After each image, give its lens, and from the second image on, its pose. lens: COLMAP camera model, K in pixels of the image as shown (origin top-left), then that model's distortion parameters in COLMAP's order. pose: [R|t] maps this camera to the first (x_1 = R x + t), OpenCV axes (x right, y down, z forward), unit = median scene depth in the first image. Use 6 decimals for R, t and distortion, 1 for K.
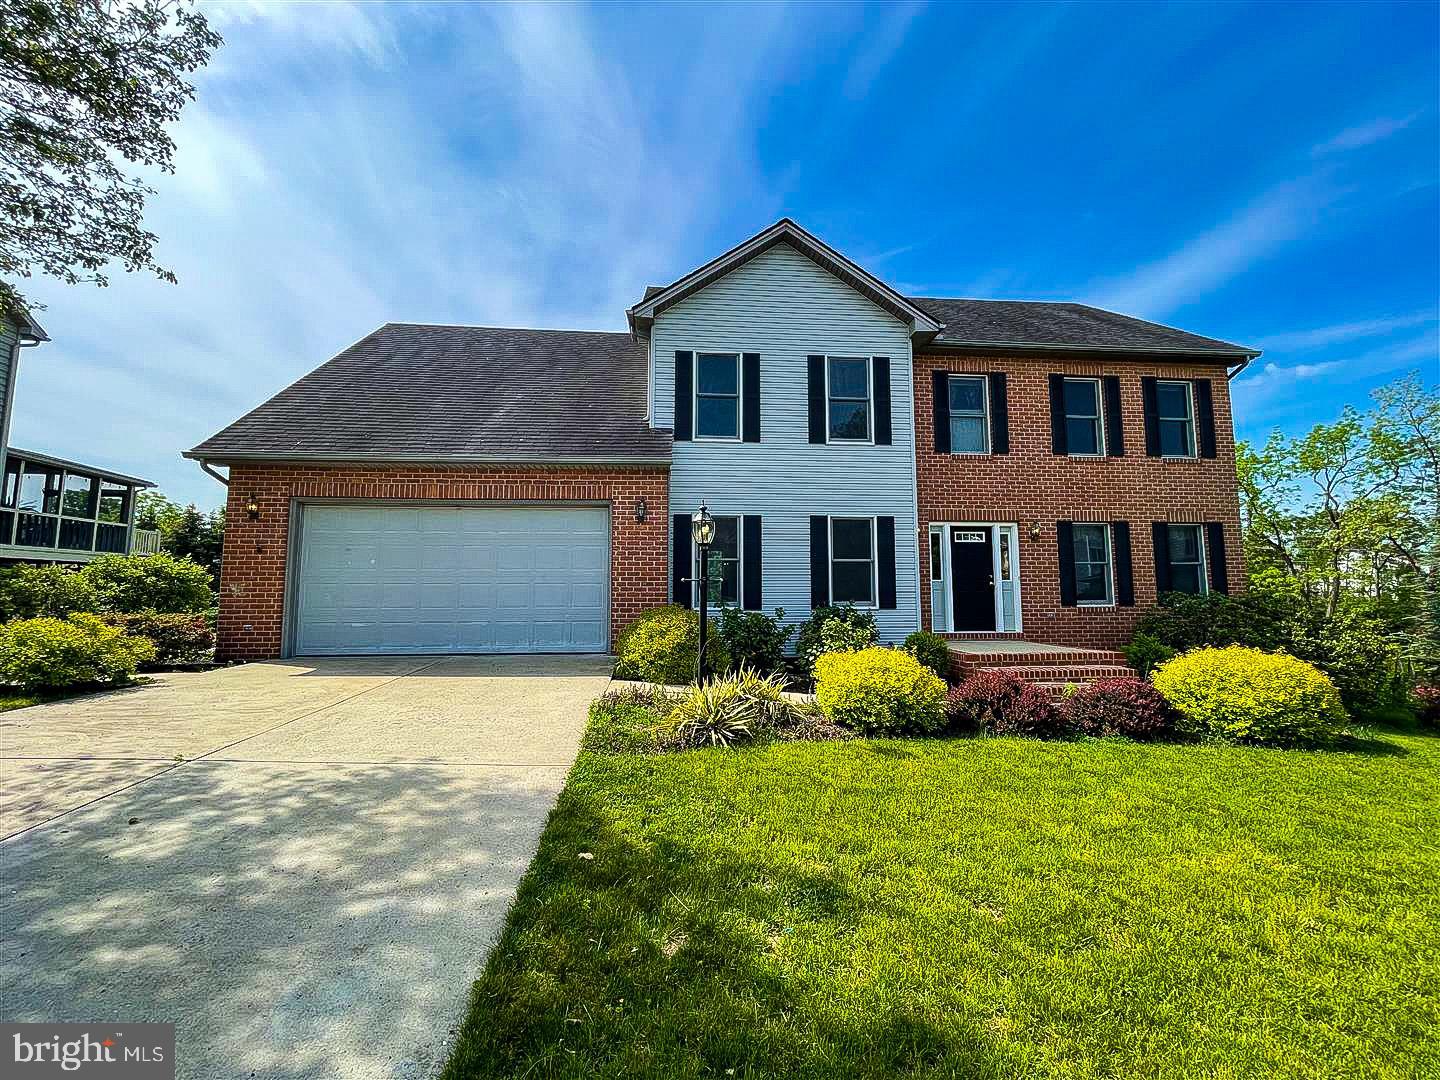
lens RADIAL K [[576.4, 0, 749.9], [0, 576.4, 562.2], [0, 0, 1]] dist [-0.003607, -0.000795]
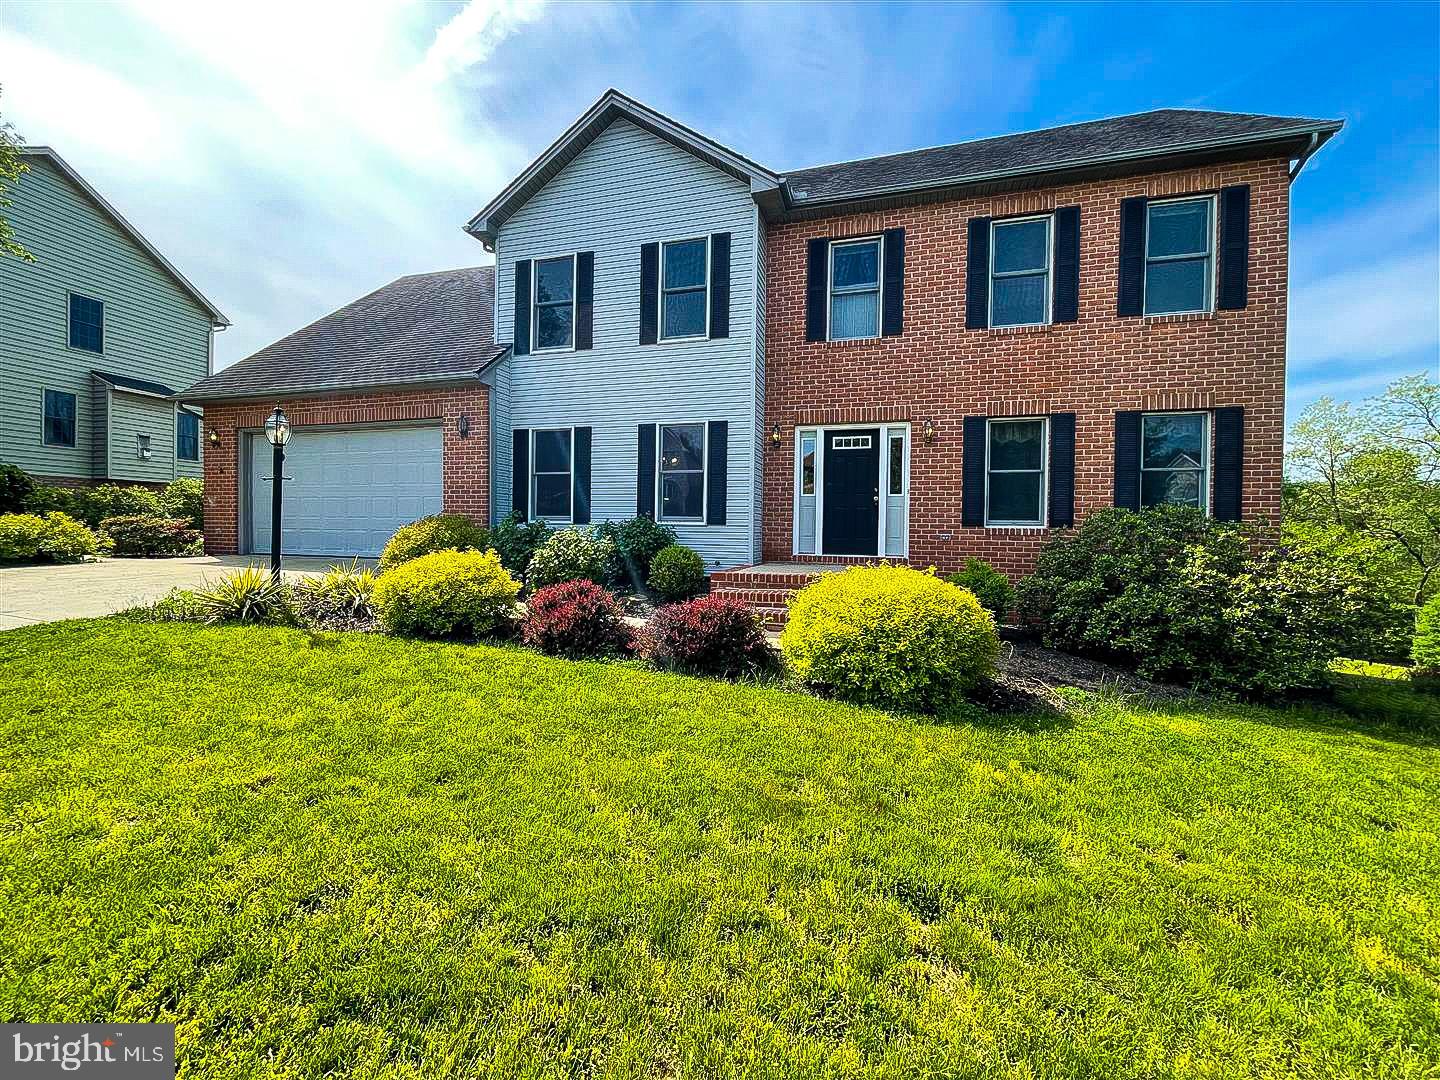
lens RADIAL K [[576.4, 0, 710.5], [0, 576.4, 548.5], [0, 0, 1]] dist [-0.003607, -0.000795]
pose [[0.931890, 0.029765, -0.361518, 0.551874], [0.007778, 0.994759, 0.101951, 0.024590], [0.362657, -0.097819, 0.926775, 0.155852]]
